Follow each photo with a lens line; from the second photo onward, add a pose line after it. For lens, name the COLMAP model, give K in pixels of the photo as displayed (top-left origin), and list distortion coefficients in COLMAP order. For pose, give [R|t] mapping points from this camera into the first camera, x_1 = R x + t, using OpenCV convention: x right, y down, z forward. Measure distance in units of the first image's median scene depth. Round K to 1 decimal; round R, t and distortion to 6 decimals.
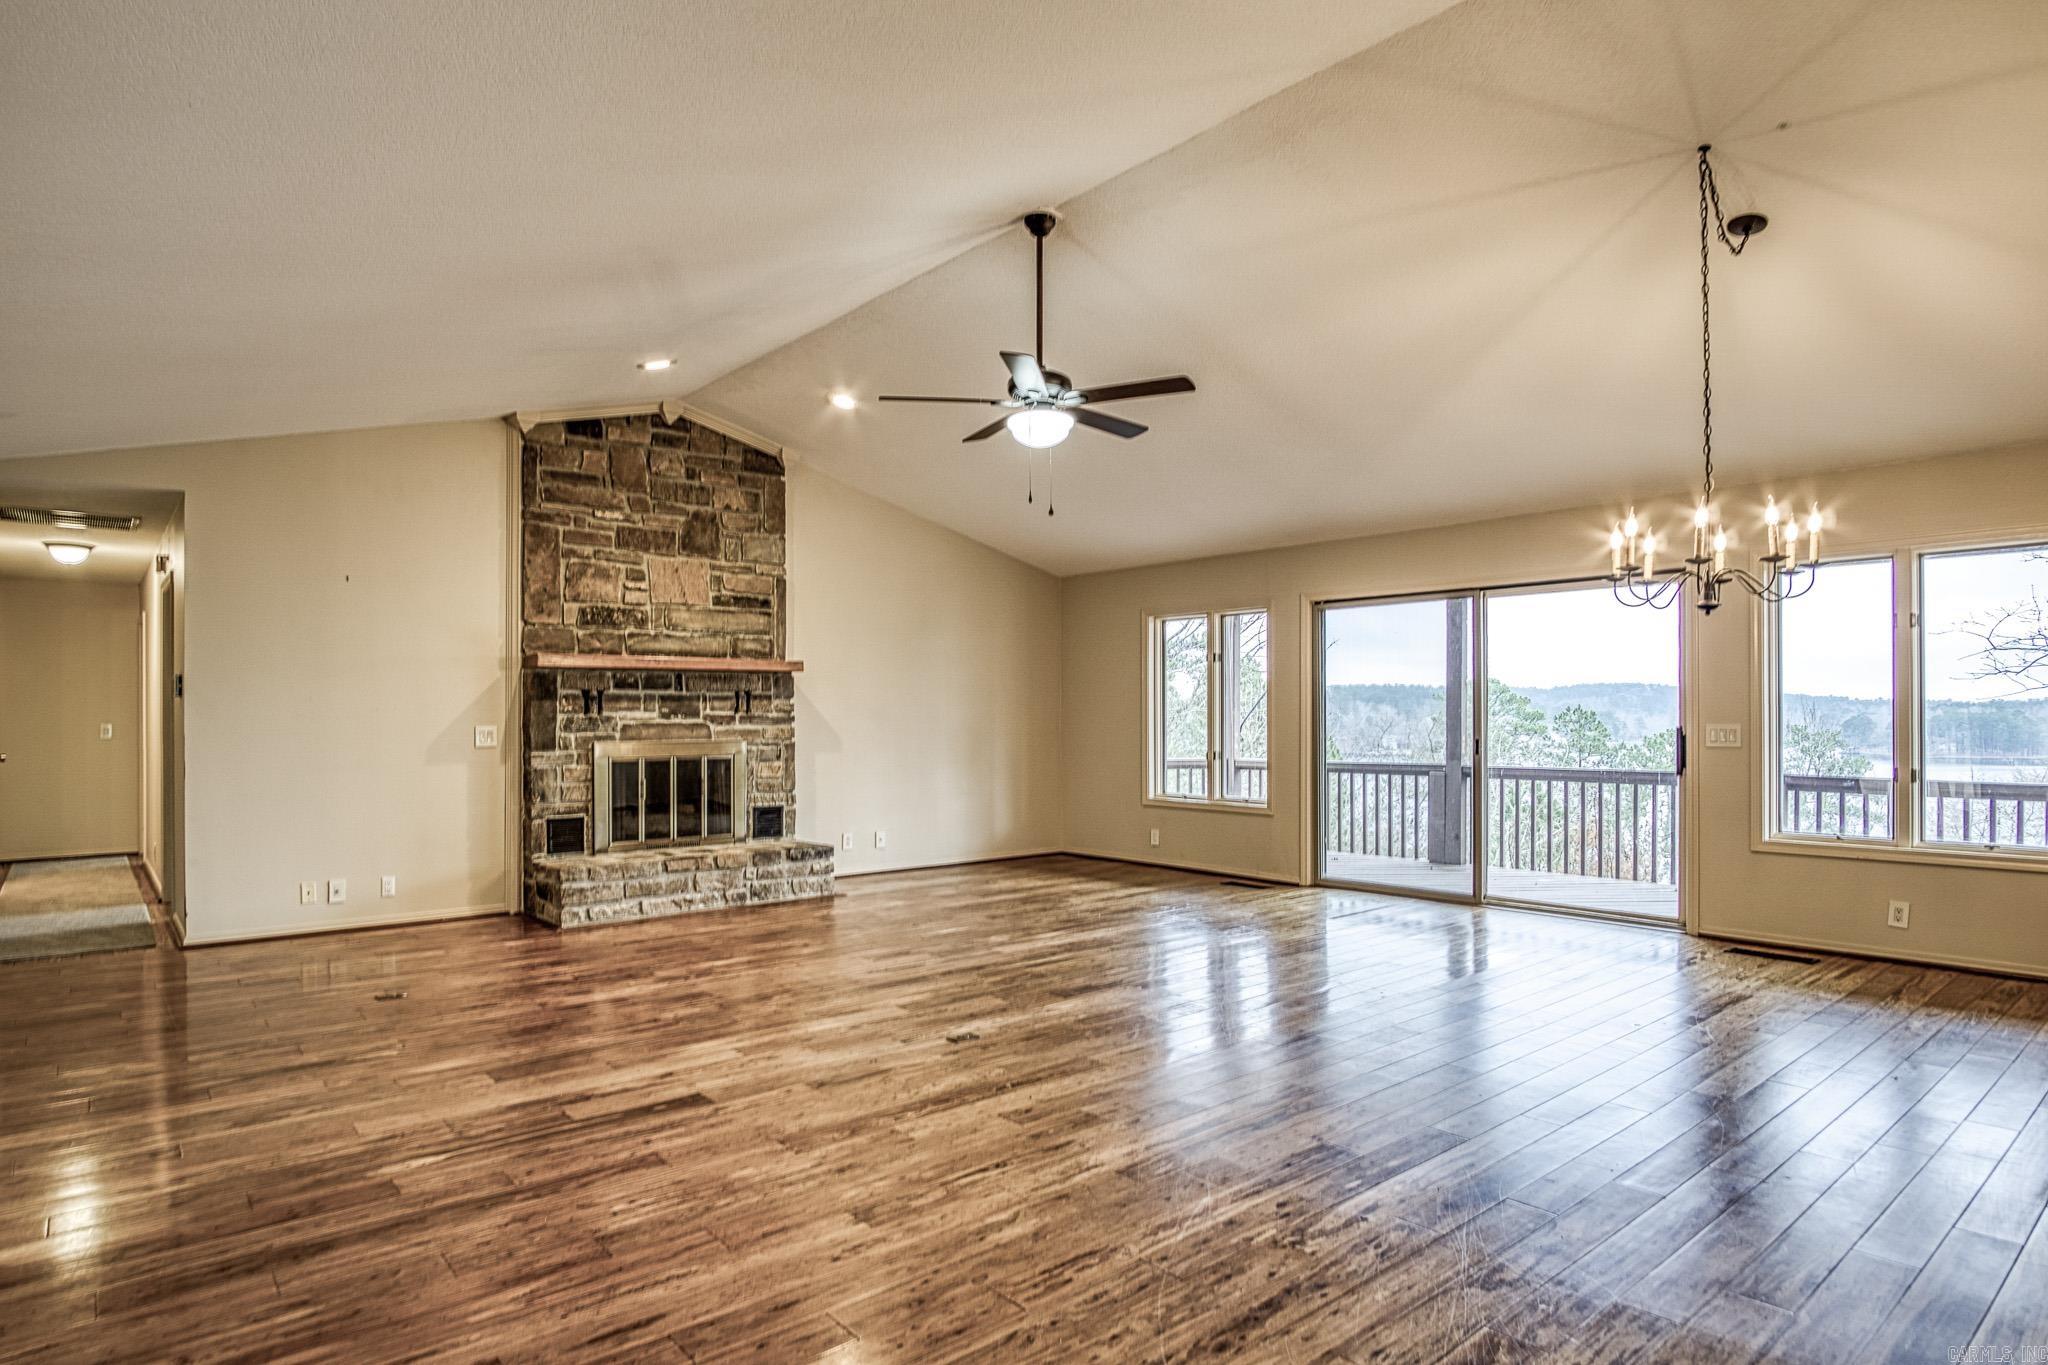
lens RADIAL K [[1131.0, 0, 985.3], [0, 1131.0, 718.2], [0, 0, 1]] dist [-0.035589, 0.006013]
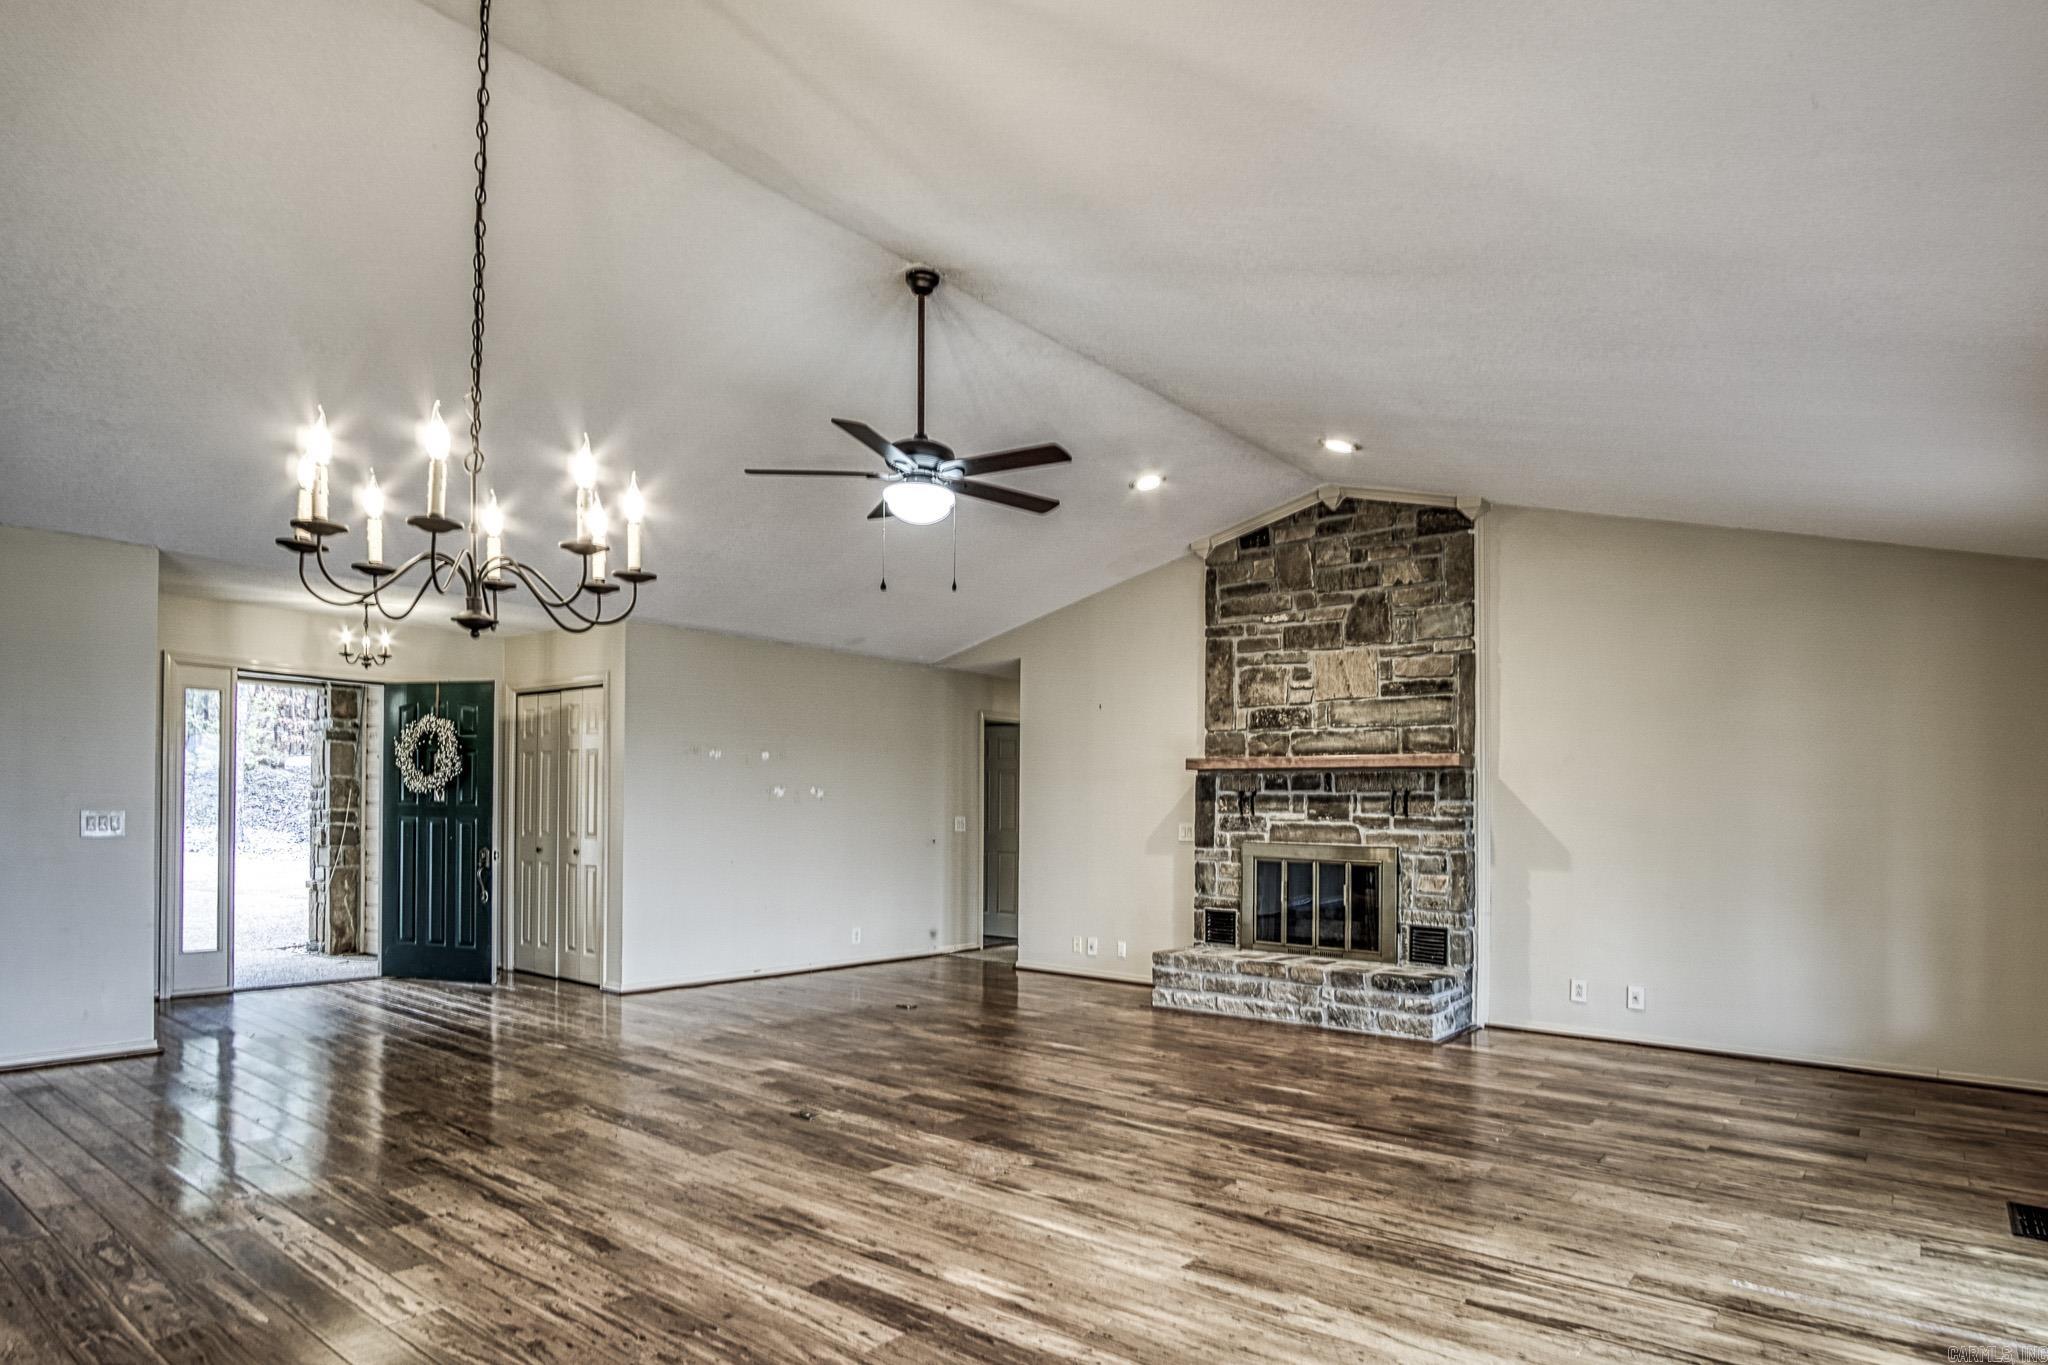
lens RADIAL K [[1131.0, 0, 1017.6], [0, 1131.0, 814.1], [0, 0, 1]] dist [-0.035589, 0.006013]
pose [[0.204484, 0.008712, -0.978831, 0.610713], [-0.018925, 0.999809, 0.004945, -0.004813], [0.978687, 0.017514, 0.204610, 0.563751]]
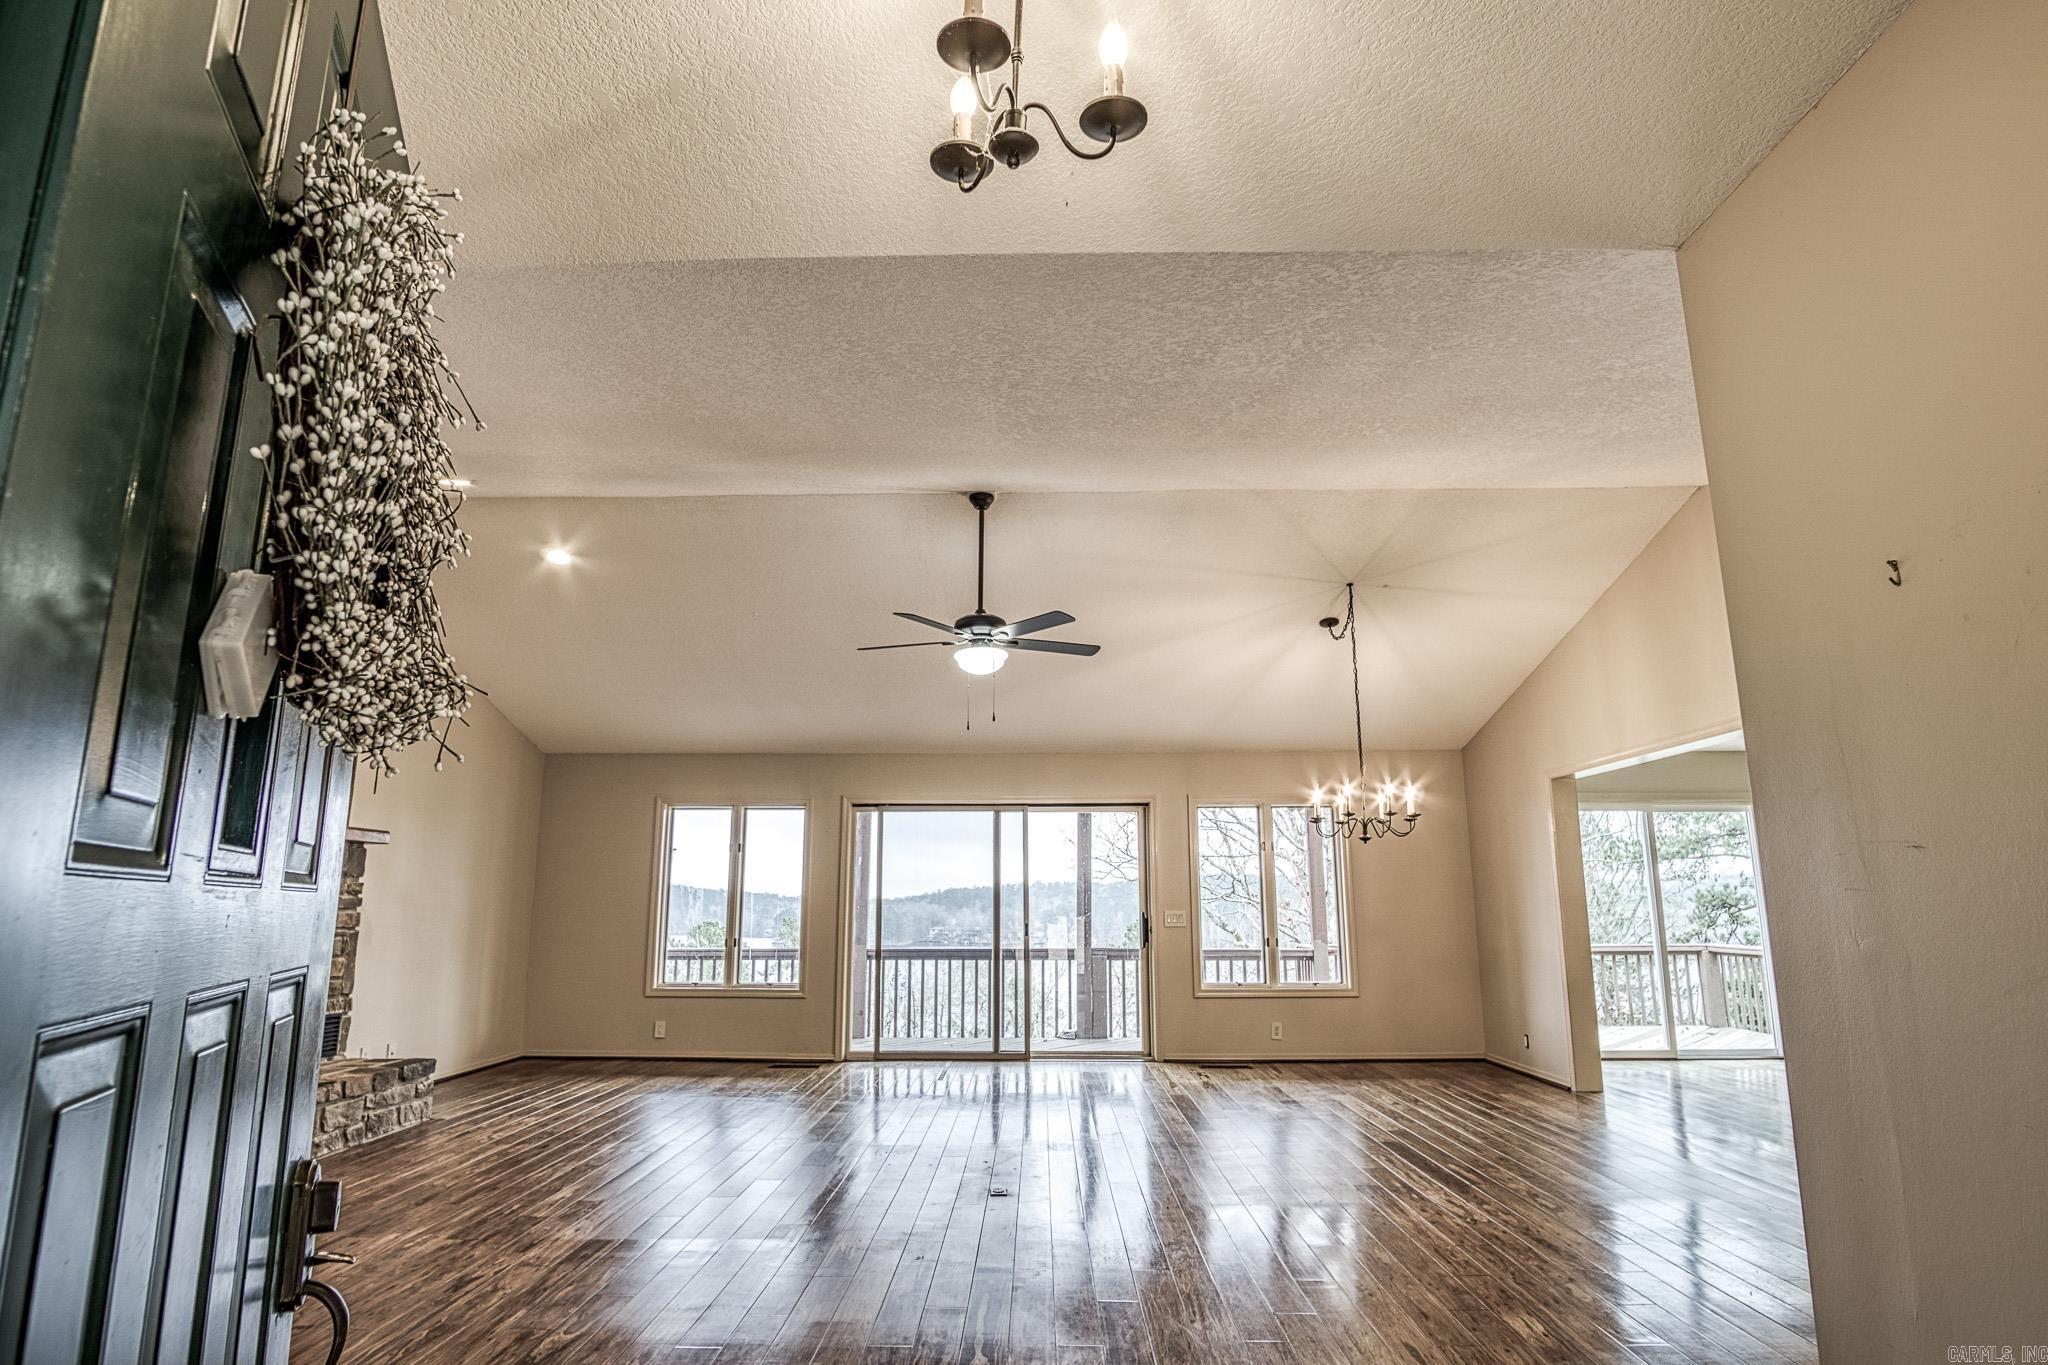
lens RADIAL K [[1131.0, 0, 1002.0], [0, 1131.0, 671.6], [0, 0, 1]] dist [-0.035589, 0.006013]
pose [[0.658474, 0.157123, 0.736019, -0.526780], [-0.001556, 0.978246, -0.207441, 0.004552], [-0.752602, 0.135450, 0.644394, 0.126936]]
